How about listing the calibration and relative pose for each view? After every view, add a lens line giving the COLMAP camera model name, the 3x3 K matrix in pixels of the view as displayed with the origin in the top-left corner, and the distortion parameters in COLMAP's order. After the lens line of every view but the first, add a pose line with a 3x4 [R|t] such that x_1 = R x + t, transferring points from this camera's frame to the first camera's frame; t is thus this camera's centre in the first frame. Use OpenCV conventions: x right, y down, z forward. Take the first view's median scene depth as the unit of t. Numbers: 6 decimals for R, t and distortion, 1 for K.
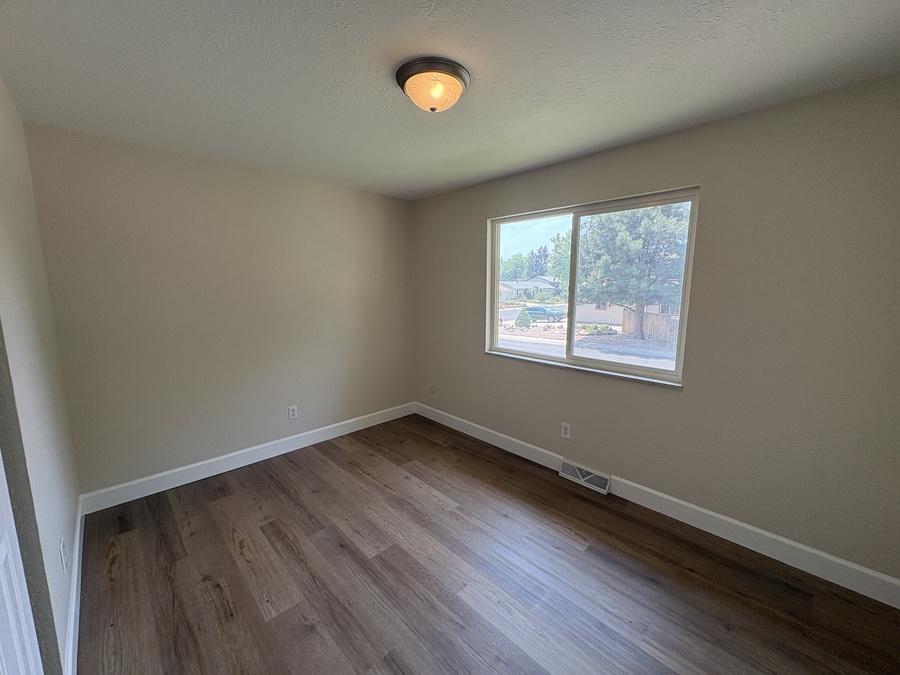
lens RADIAL K [[358.6, 0, 450.0], [0, 358.6, 337.5], [0, 0, 1]] dist [0.002017, 0.000406]
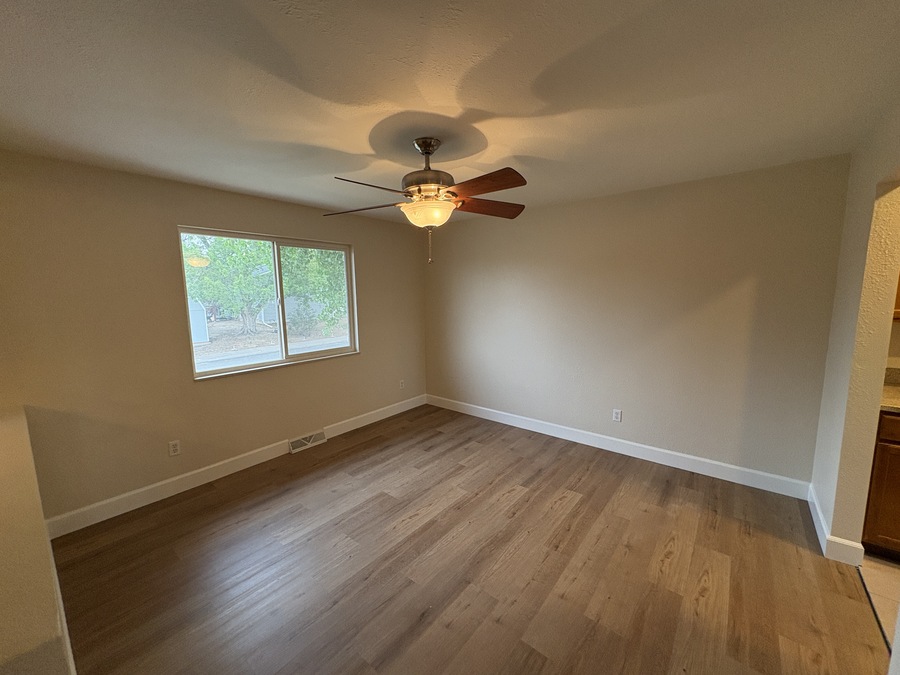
lens RADIAL K [[358.6, 0, 450.0], [0, 358.6, 337.5], [0, 0, 1]] dist [0.002017, 0.000406]
pose [[-0.115097, -0.133225, 0.984380, -1.284187], [0.155951, 0.976254, 0.150359, -0.149242], [-0.981036, 0.170820, -0.091588, 0.721297]]
